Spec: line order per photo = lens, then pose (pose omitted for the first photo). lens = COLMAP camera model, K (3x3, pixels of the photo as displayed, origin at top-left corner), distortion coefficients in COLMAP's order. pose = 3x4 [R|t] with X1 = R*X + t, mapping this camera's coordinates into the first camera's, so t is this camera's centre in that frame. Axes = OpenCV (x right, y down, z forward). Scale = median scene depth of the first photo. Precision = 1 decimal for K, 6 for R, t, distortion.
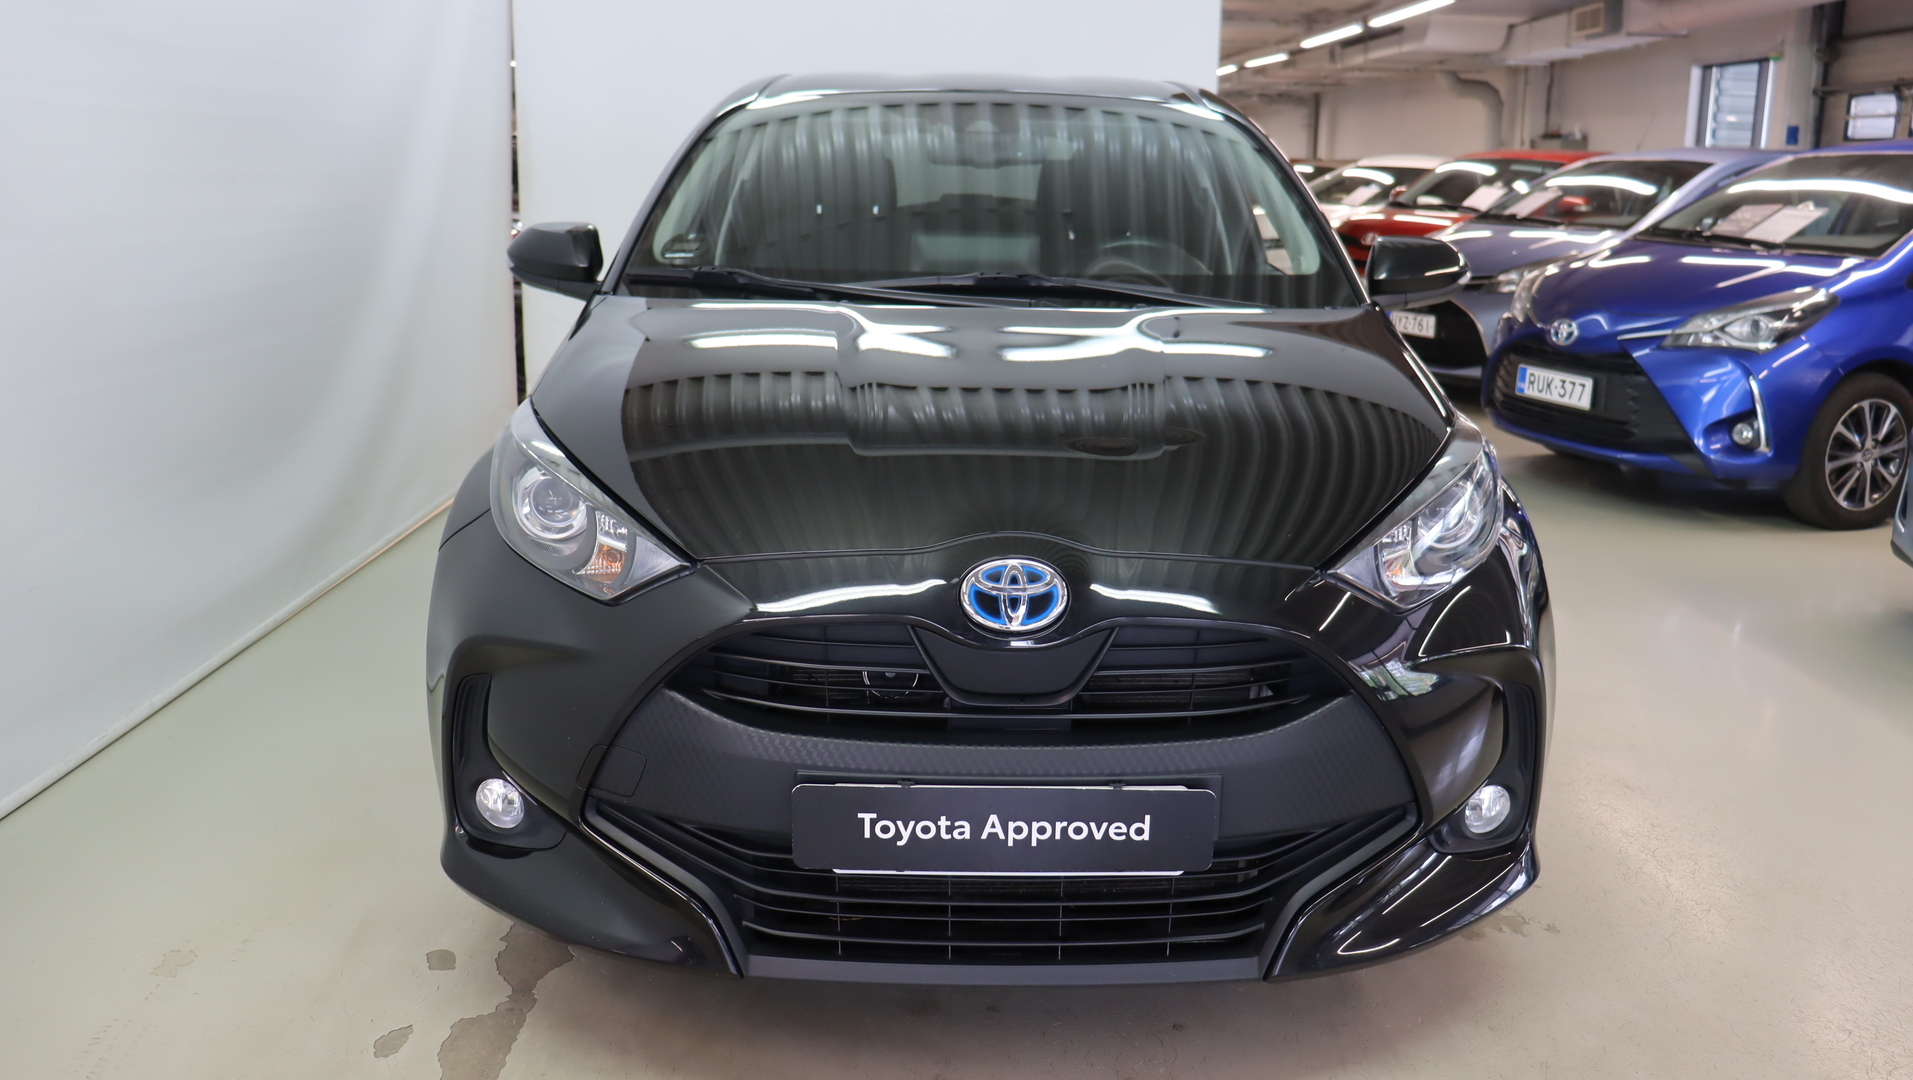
lens RADIAL K [[1559.4, 0, 956.5], [0, 1559.4, 540.0], [0, 0, 1]] dist [-0.175627, 0.144743]
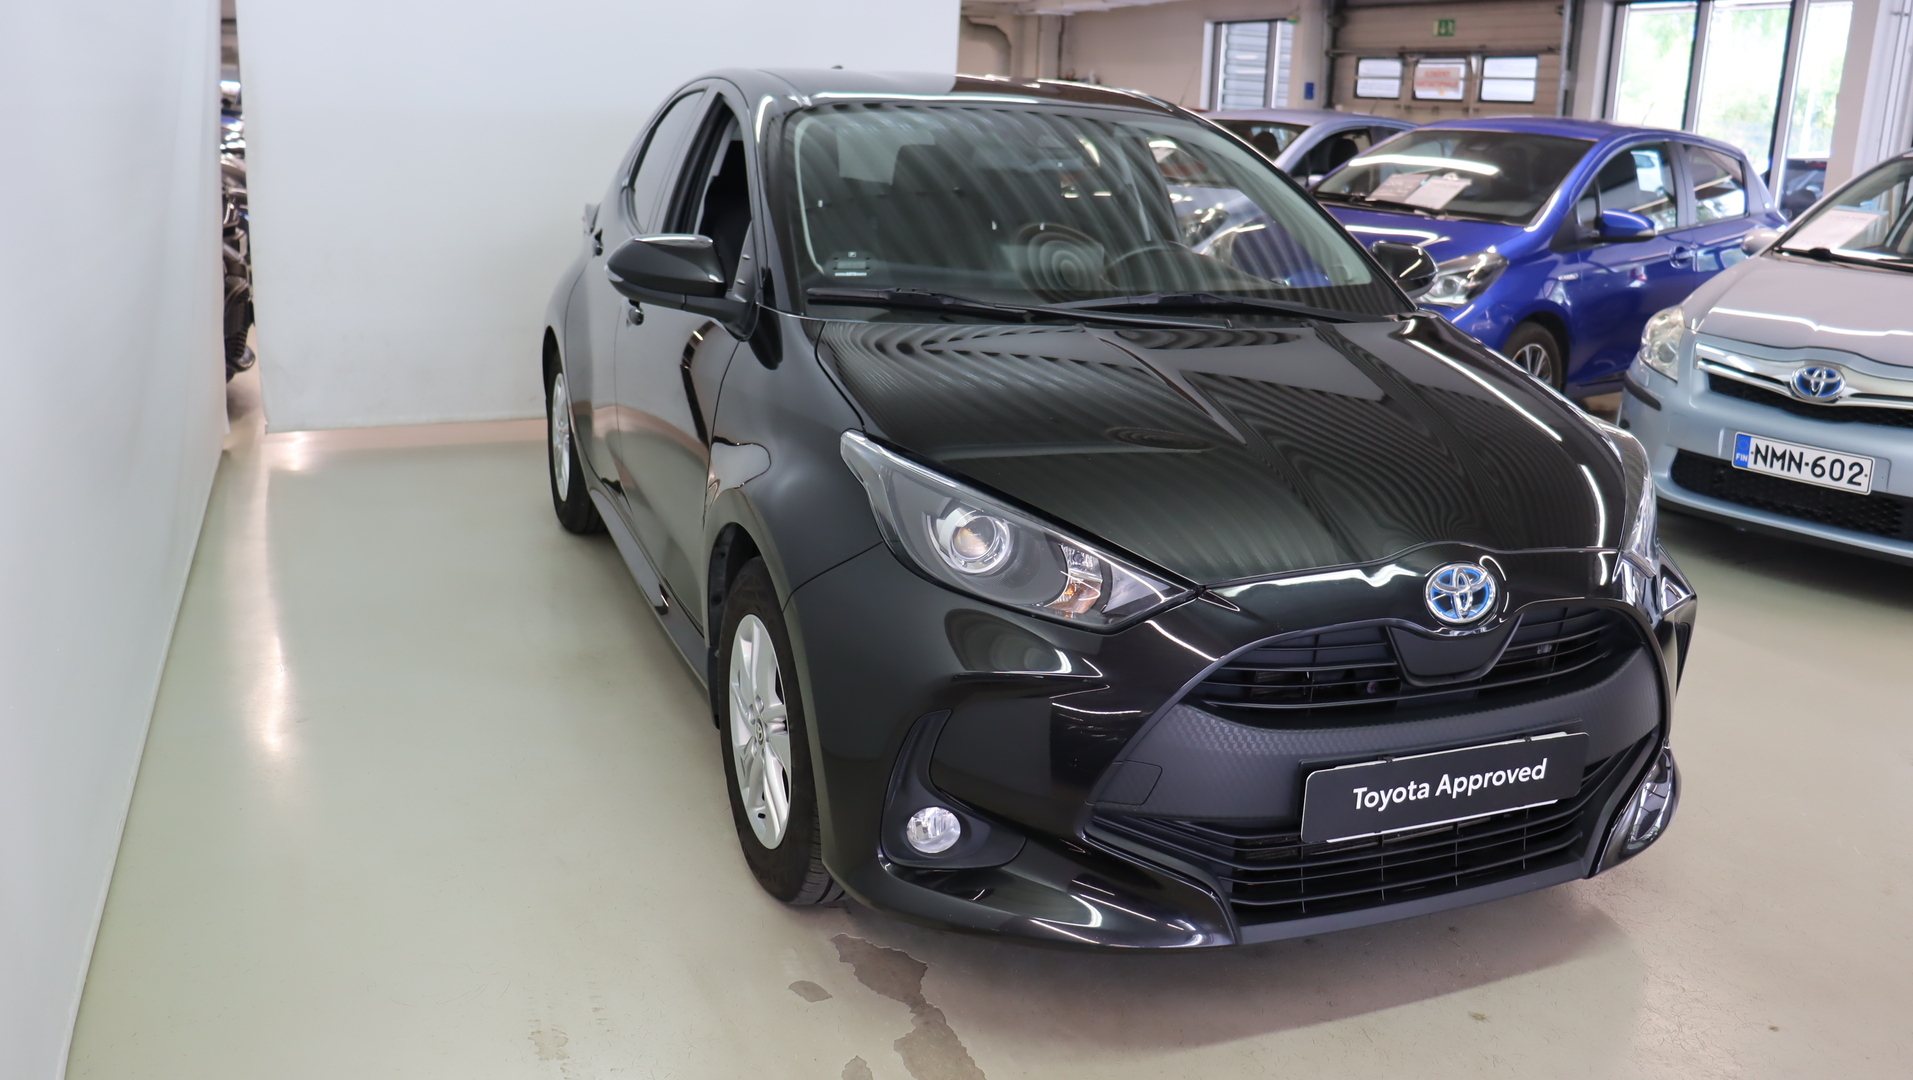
lens RADIAL K [[1559.4, 0, 956.5], [0, 1559.4, 540.0], [0, 0, 1]] dist [-0.175627, 0.144743]
pose [[0.936597, -0.074027, 0.342498, -0.706604], [0.058581, 0.996753, 0.055241, -0.091167], [-0.345476, -0.031675, 0.937893, 0.015863]]
